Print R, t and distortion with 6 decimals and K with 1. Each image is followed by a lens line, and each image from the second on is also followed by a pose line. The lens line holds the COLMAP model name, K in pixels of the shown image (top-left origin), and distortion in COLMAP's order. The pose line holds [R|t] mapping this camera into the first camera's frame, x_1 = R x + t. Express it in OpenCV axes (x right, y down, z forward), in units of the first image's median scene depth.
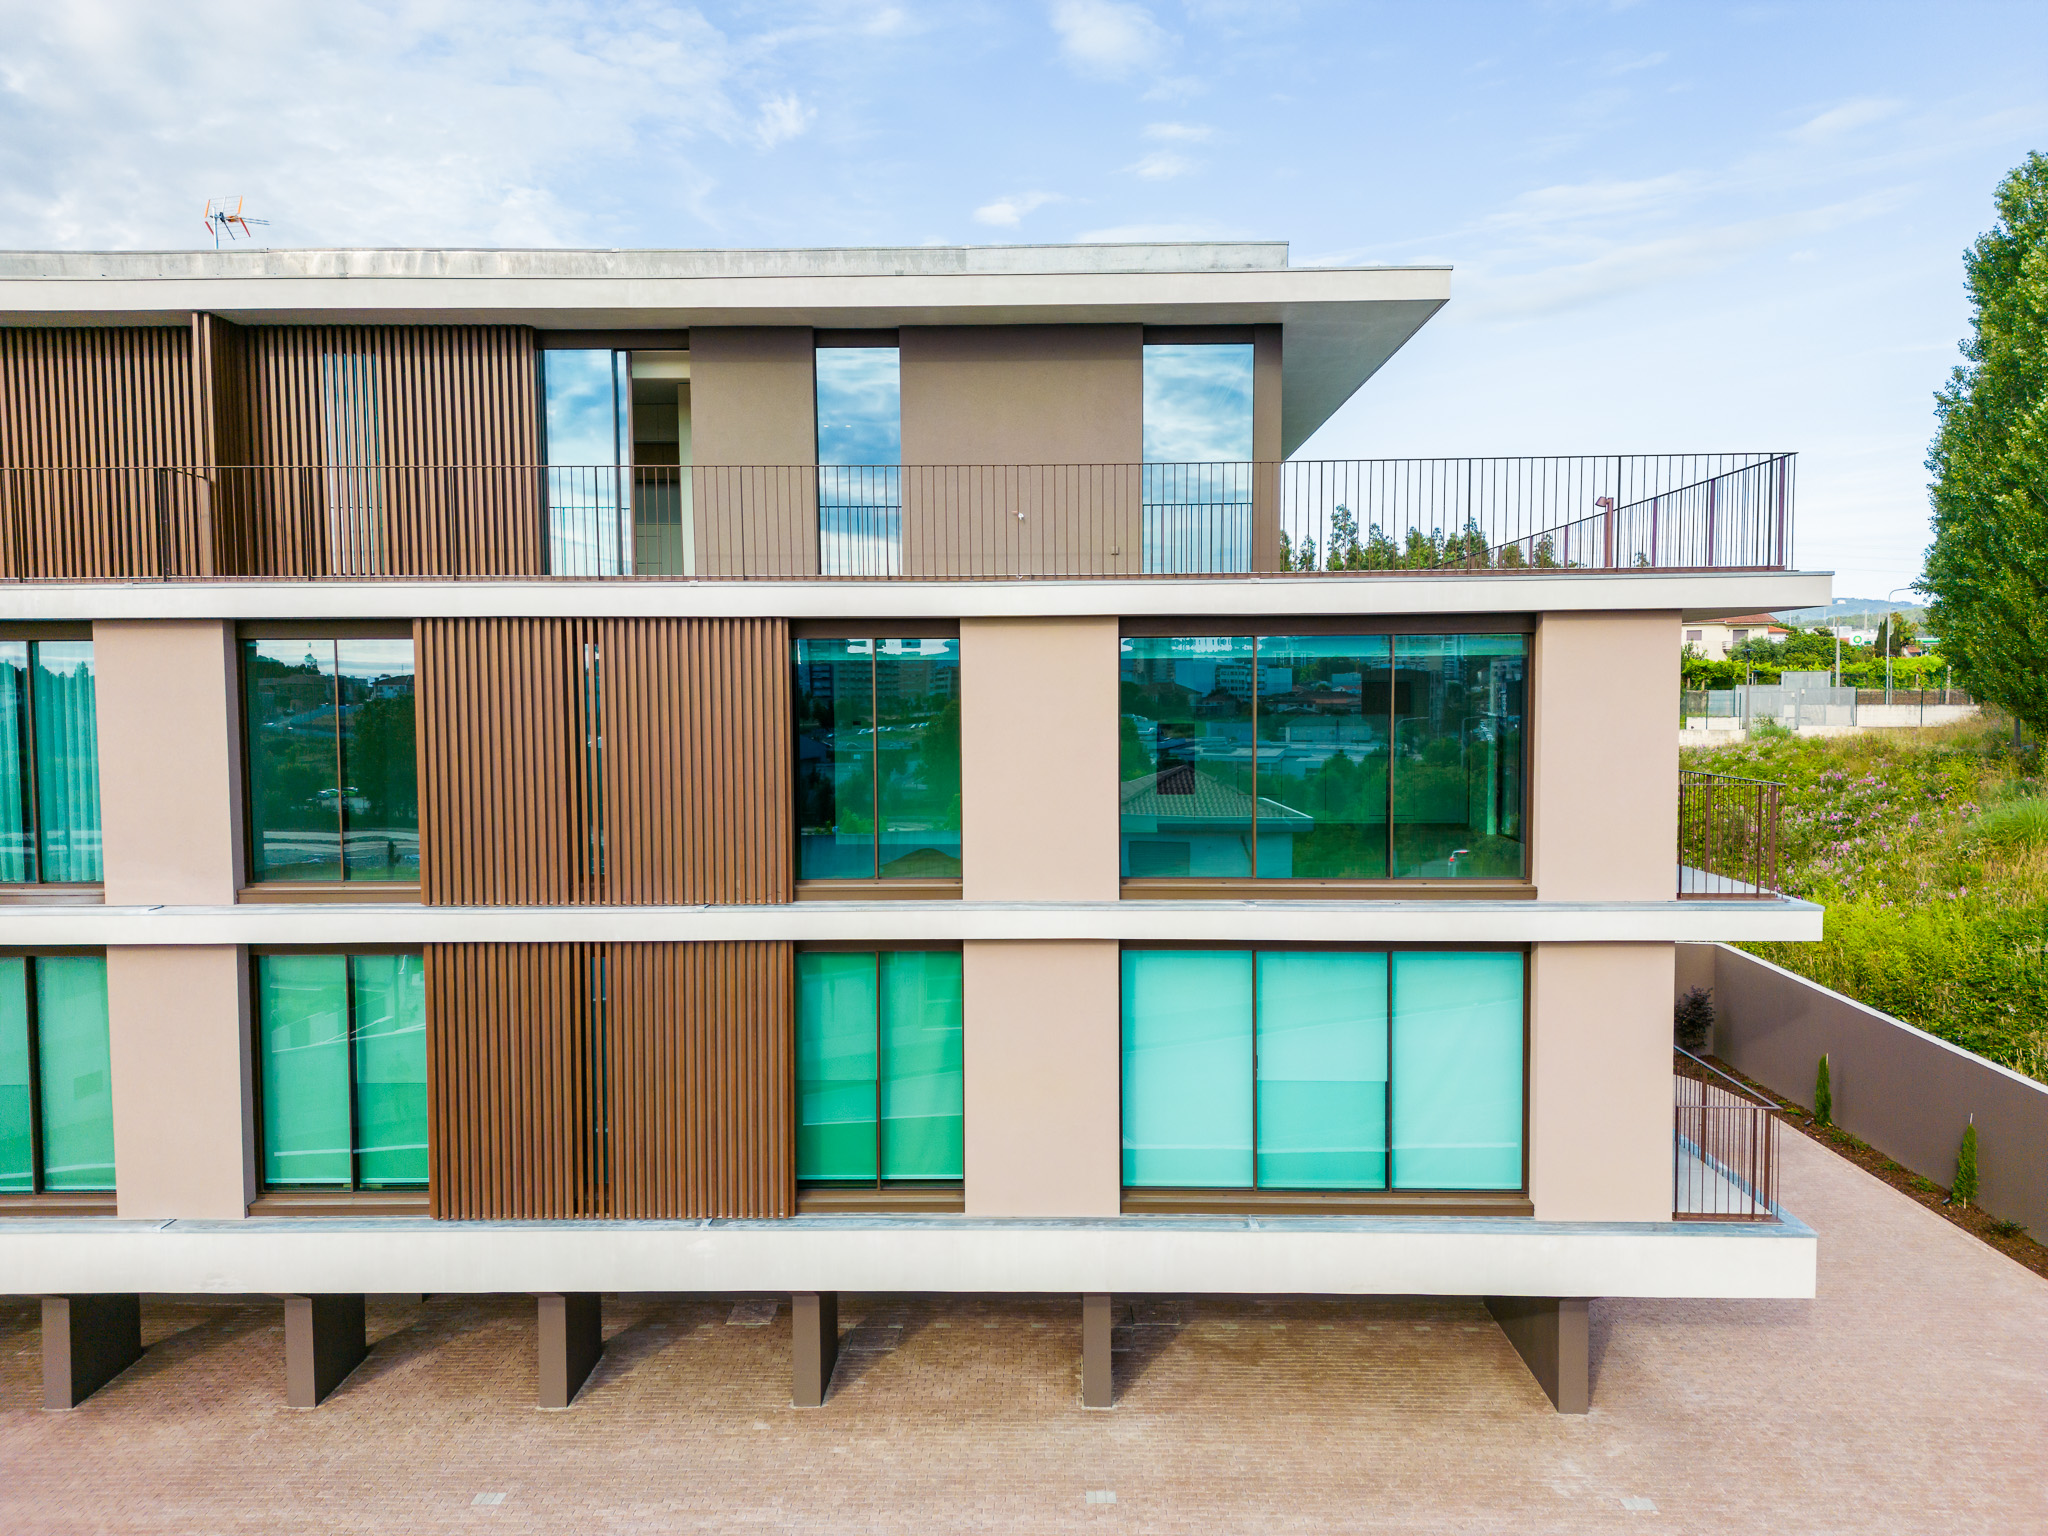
lens RADIAL K [[1393.7, 0, 995.4], [0, 1393.7, 767.9], [0, 0, 1]] dist [0.059033, -0.030892]
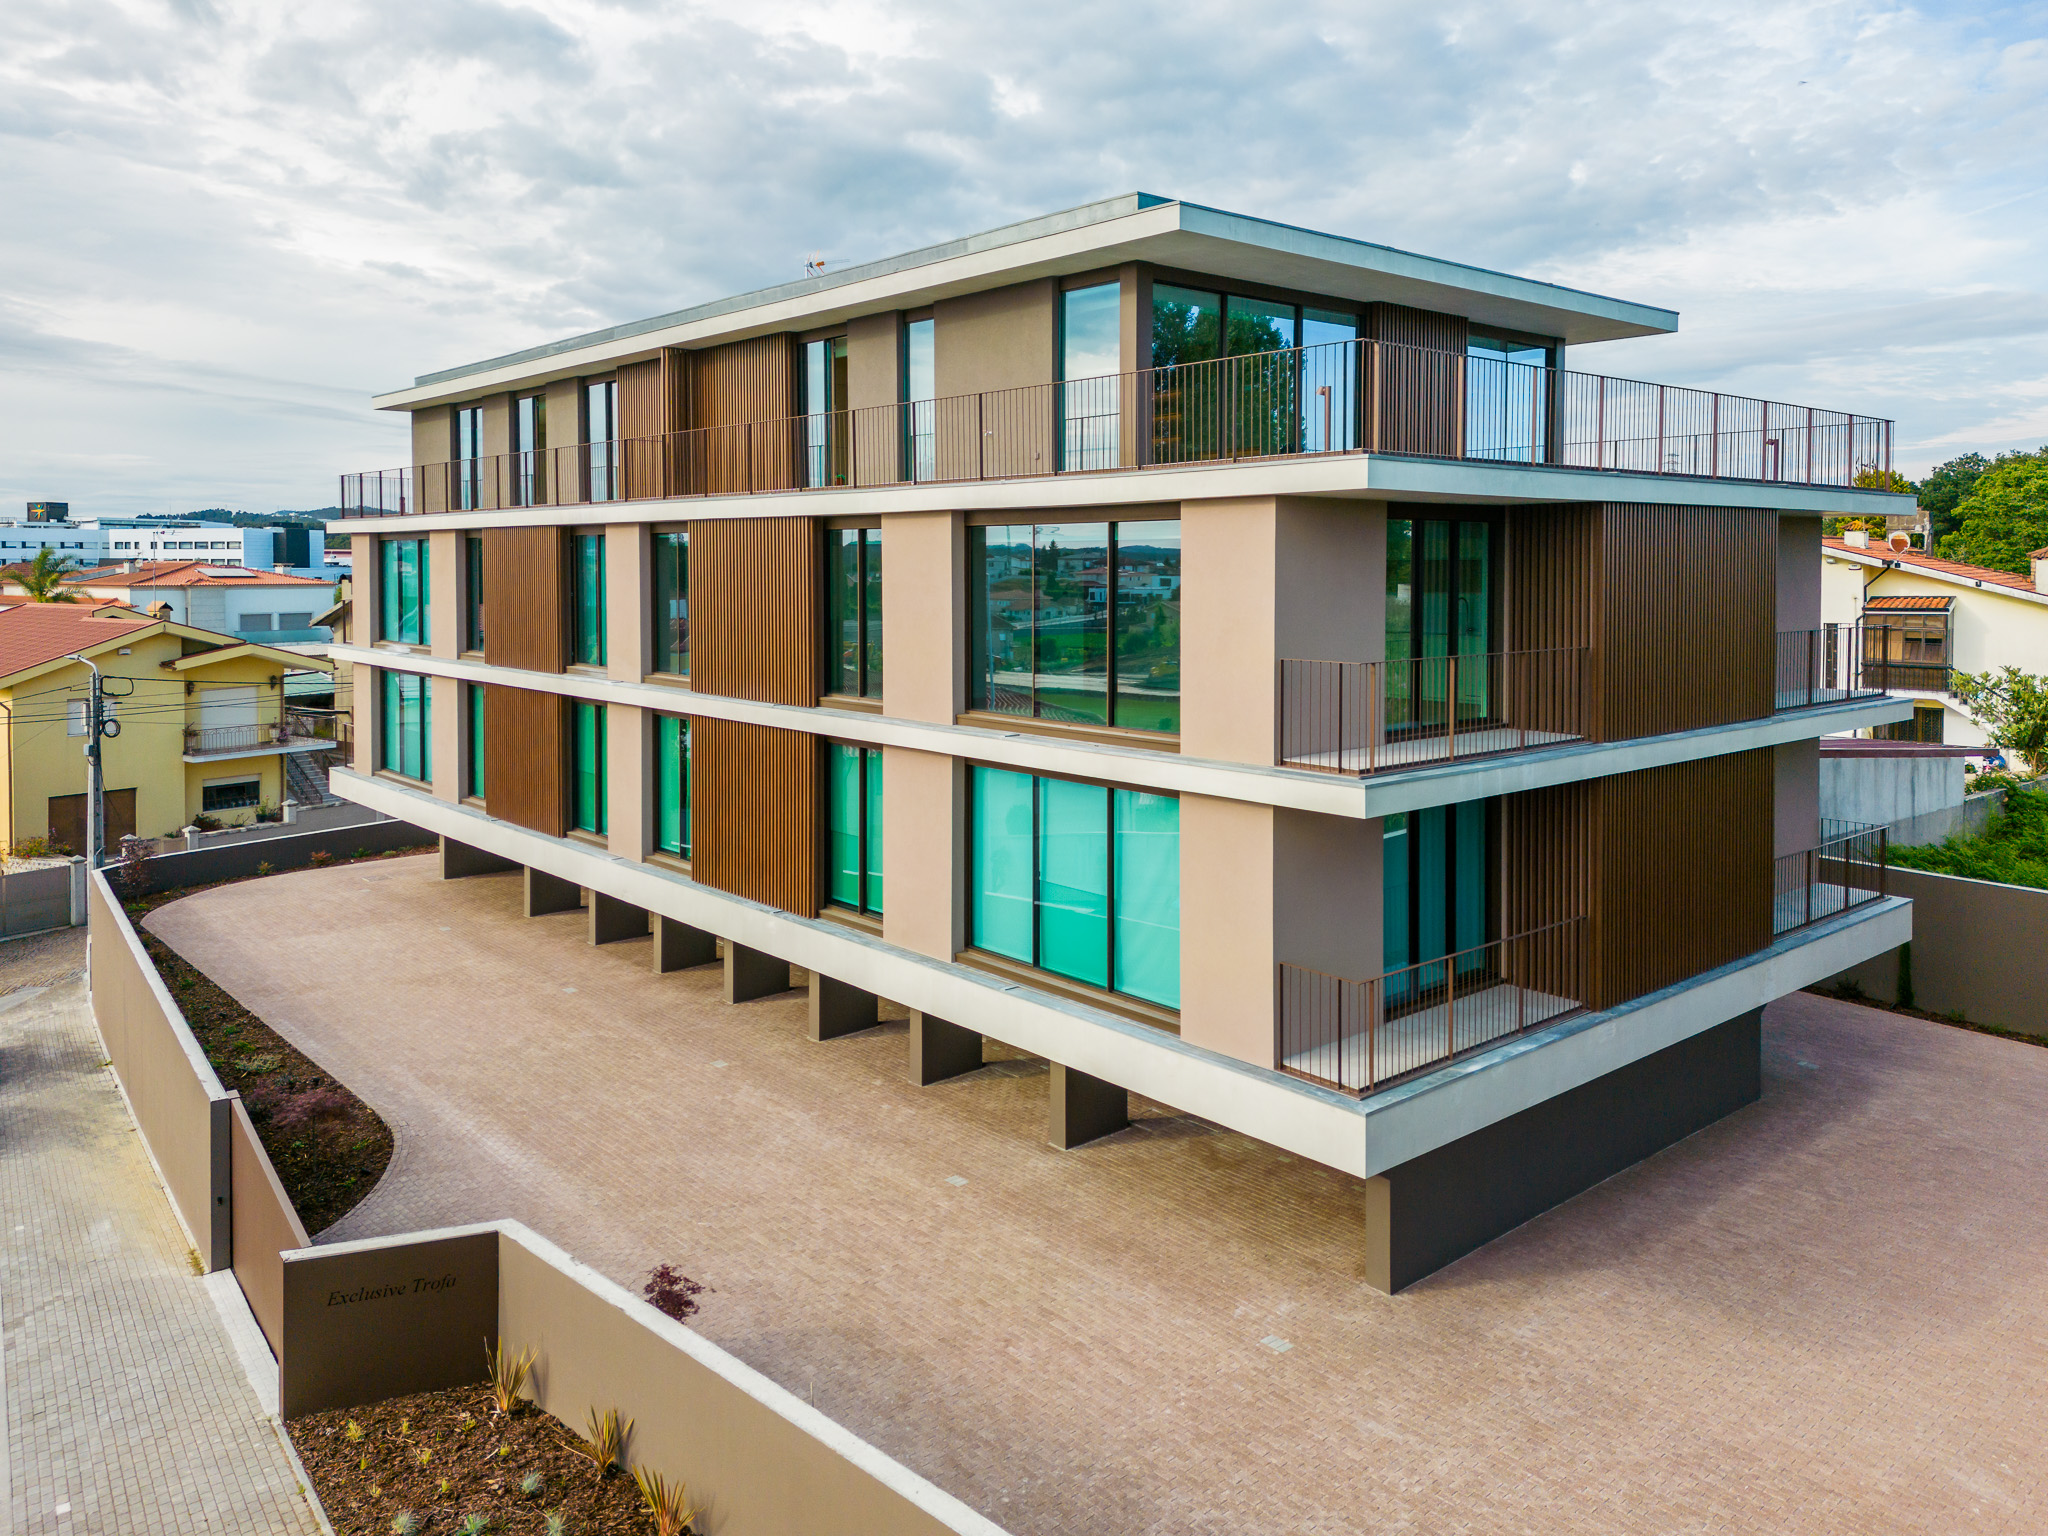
lens RADIAL K [[1459.0, 0, 1052.1], [0, 1459.0, 592.2], [0, 0, 1]] dist [0.064652, -0.040955]
pose [[0.685367, 0.020823, -0.727900, 1.043846], [-0.044388, 0.998927, -0.013218, -0.013811], [0.726844, 0.041370, 0.685556, 0.098727]]
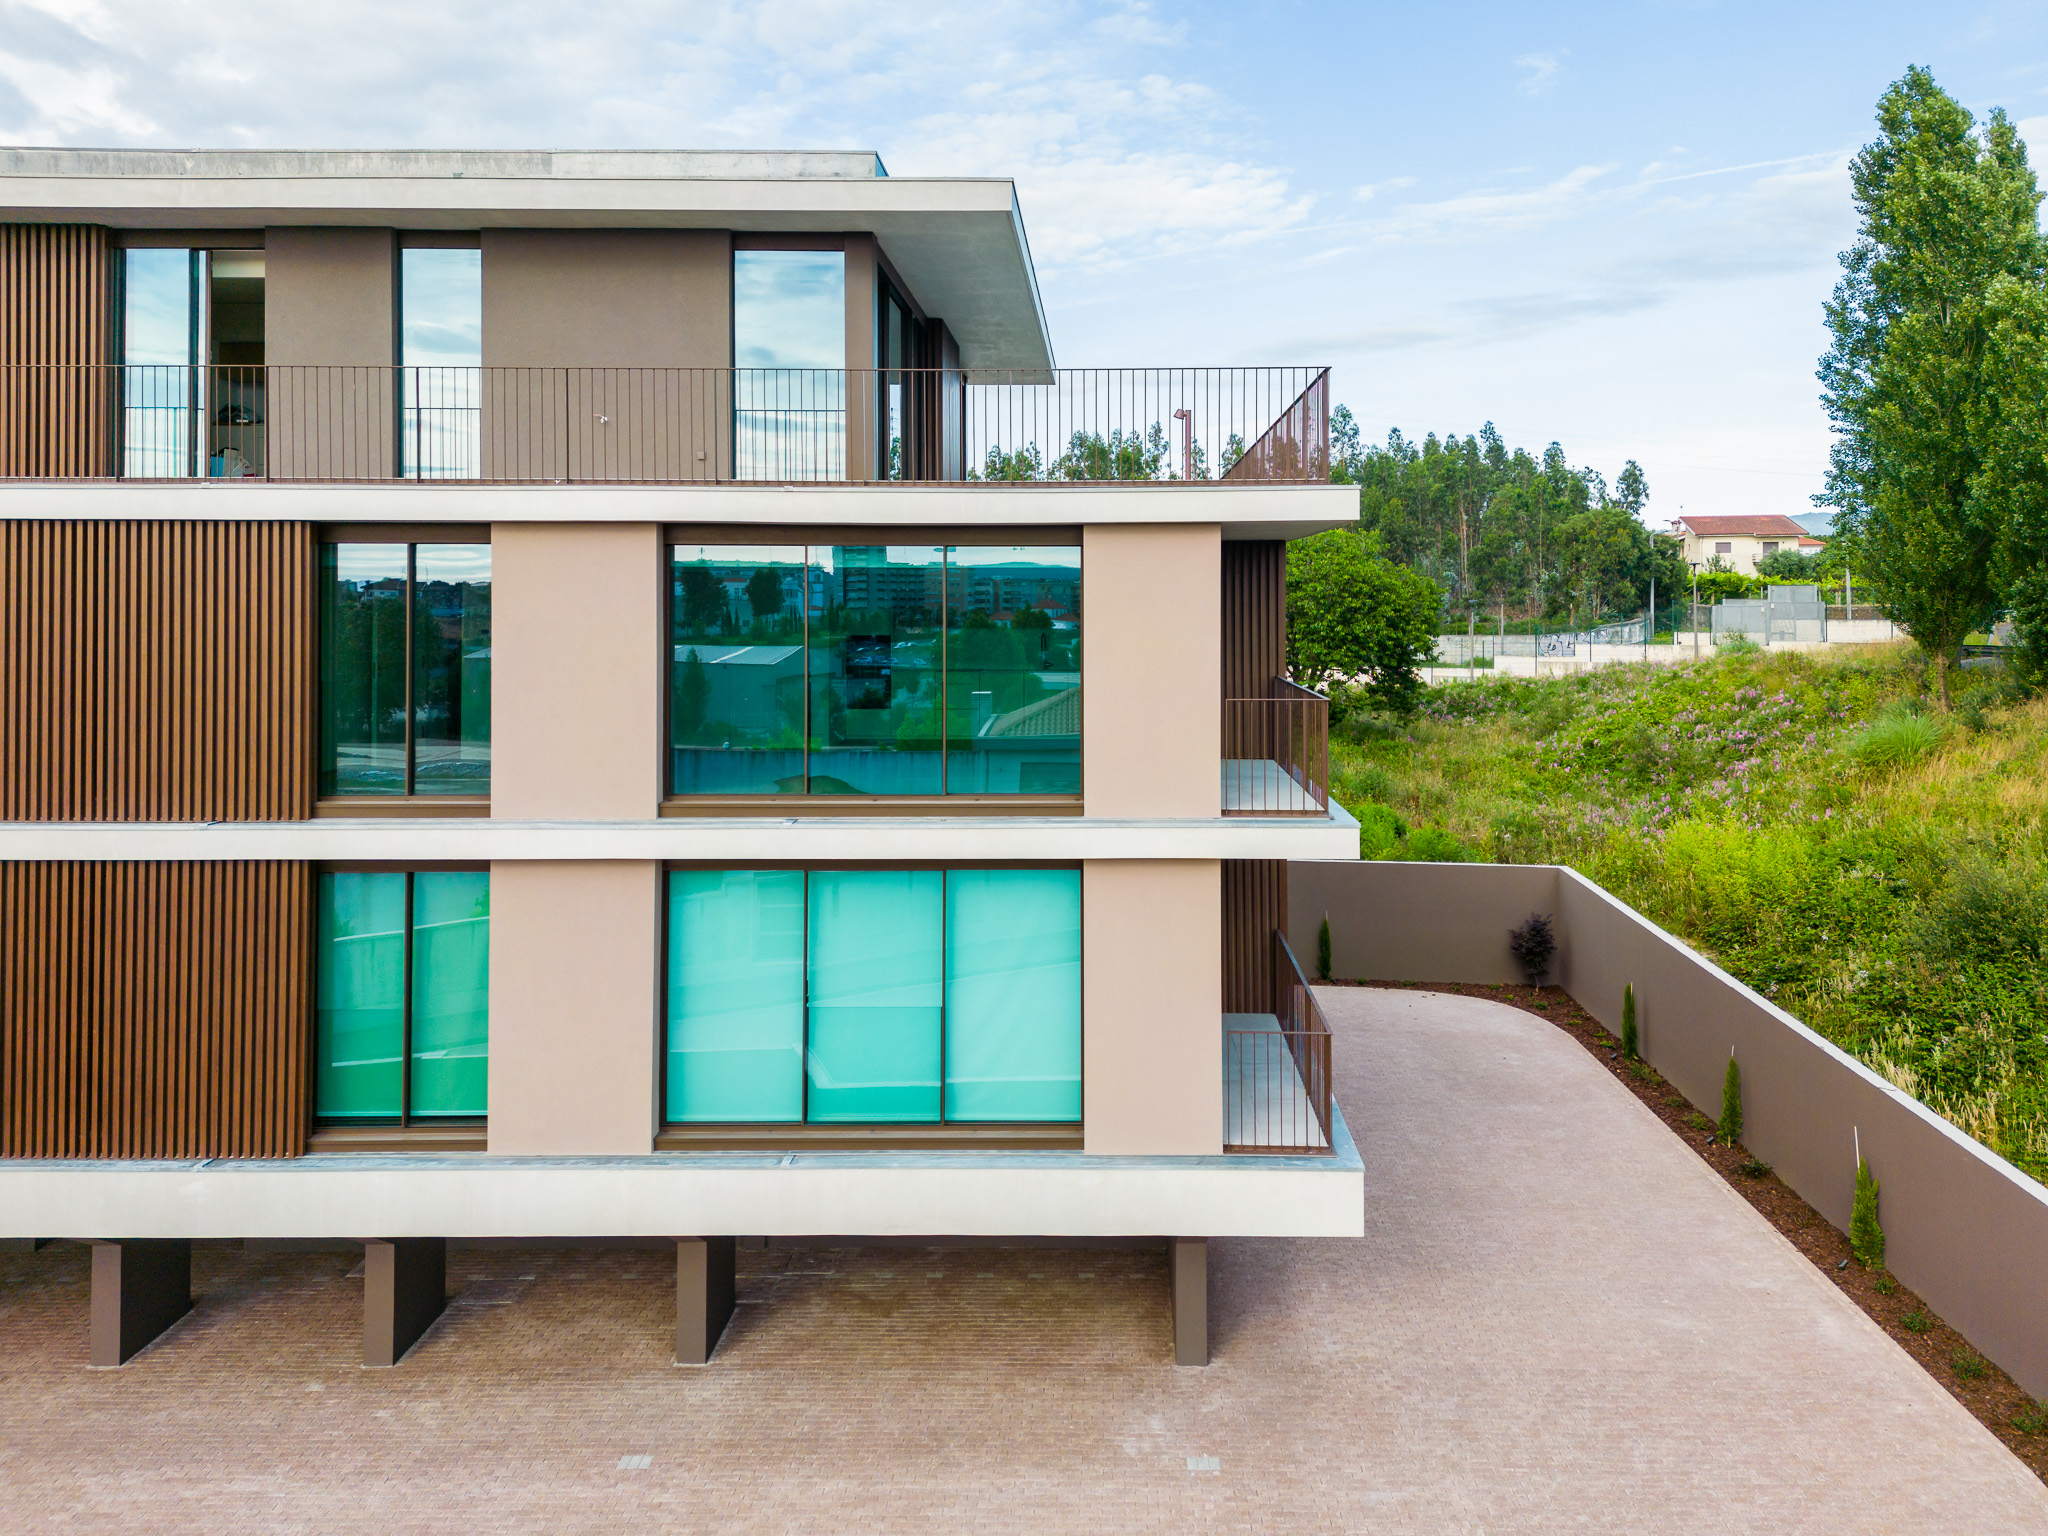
lens RADIAL K [[1459.0, 0, 1052.1], [0, 1459.0, 592.2], [0, 0, 1]] dist [0.064652, -0.040955]
pose [[0.999983, 0.004111, 0.004228, 0.321098], [-0.003844, 0.998113, -0.061280, 0.001384], [-0.004472, 0.061262, 0.998112, -0.017137]]
